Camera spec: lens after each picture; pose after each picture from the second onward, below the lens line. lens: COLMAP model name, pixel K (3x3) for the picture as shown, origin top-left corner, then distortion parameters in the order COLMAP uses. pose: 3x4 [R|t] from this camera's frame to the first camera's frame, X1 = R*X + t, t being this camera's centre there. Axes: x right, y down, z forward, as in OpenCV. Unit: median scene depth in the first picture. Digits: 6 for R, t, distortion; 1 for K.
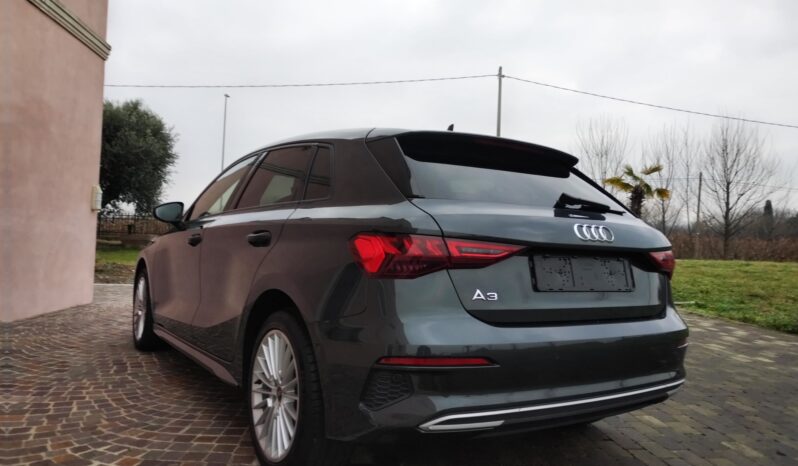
lens RADIAL K [[585.2, 0, 406.3], [0, 585.2, 236.0], [0, 0, 1]] dist [0.028402, -0.028678]
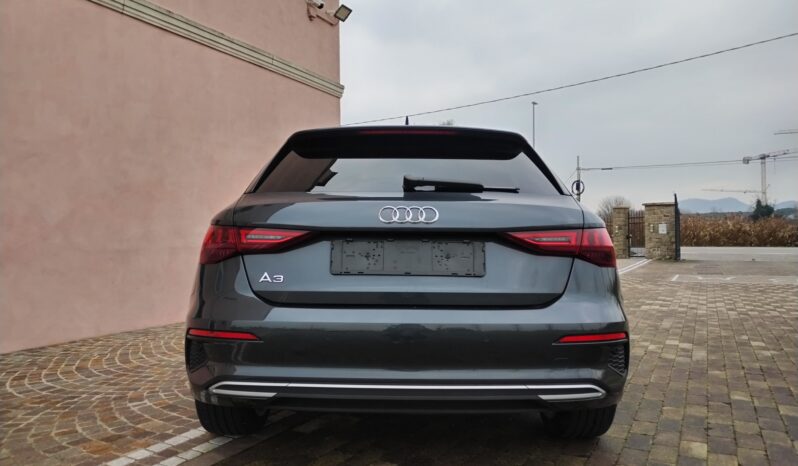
lens RADIAL K [[585.2, 0, 400.1], [0, 585.2, 232.2], [0, 0, 1]] dist [0.028402, -0.028678]
pose [[0.828528, -0.045421, -0.558102, 0.685306], [0.037924, 0.998968, -0.025001, 0.038404], [0.558662, -0.000451, 0.829395, 0.163050]]
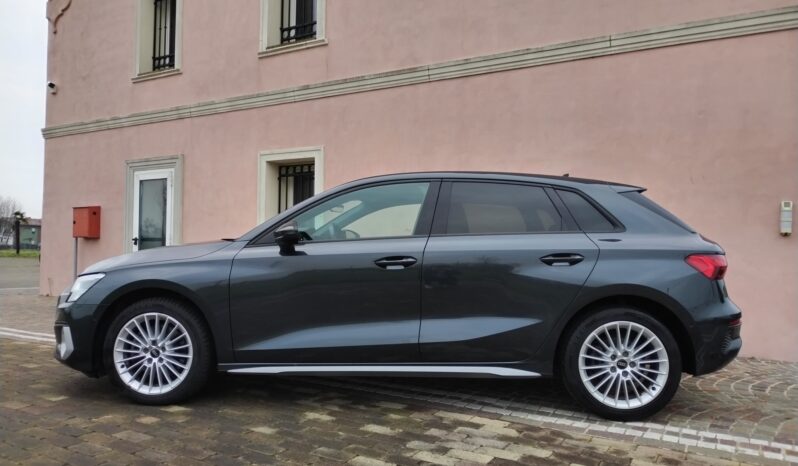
lens RADIAL K [[585.2, 0, 377.7], [0, 585.2, 221.0], [0, 0, 1]] dist [0.028402, -0.028678]
pose [[-0.599947, -0.094305, -0.794462, 0.953955], [-0.035782, 0.995198, -0.091112, 0.063854], [0.799239, -0.026235, -0.600441, 2.696712]]
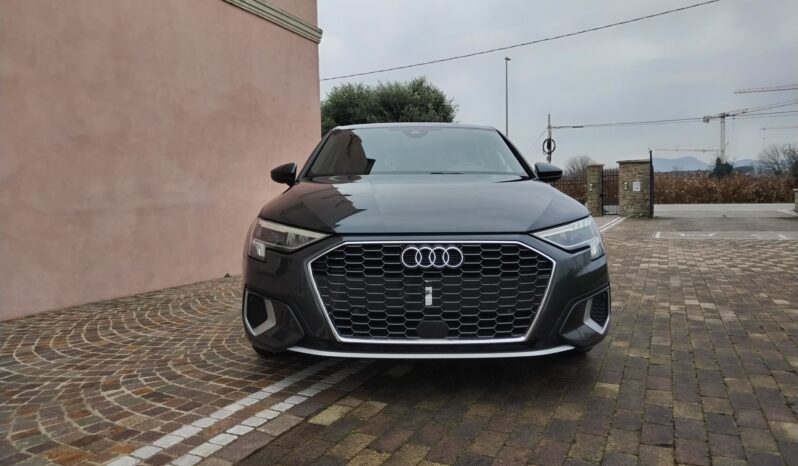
lens RADIAL K [[585.2, 0, 396.9], [0, 585.2, 234.9], [0, 0, 1]] dist [0.028402, -0.028678]
pose [[0.856492, -0.019152, -0.515806, 0.485189], [0.050425, 0.997636, 0.046688, 0.049136], [0.513692, -0.065997, 0.855433, 0.271742]]
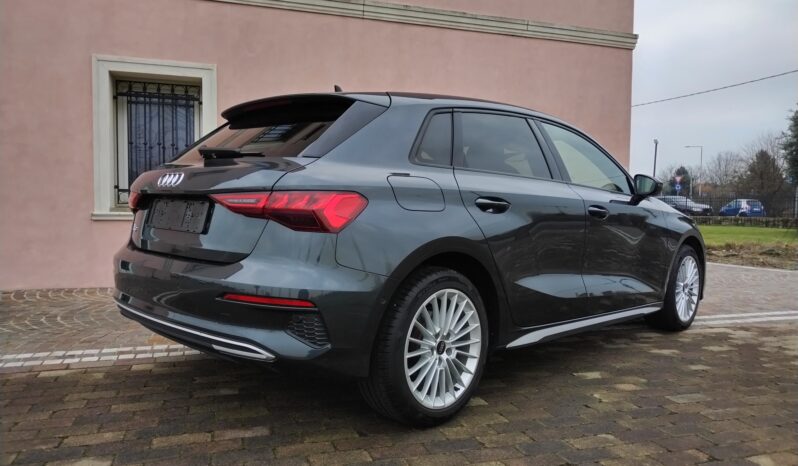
lens RADIAL K [[585.2, 0, 394.2], [0, 585.2, 236.4], [0, 0, 1]] dist [0.028402, -0.028678]
pose [[0.185578, 0.015713, -0.982504, 1.252590], [-0.002553, 0.999876, 0.015508, 0.072057], [0.982626, -0.000369, 0.185595, 0.988570]]
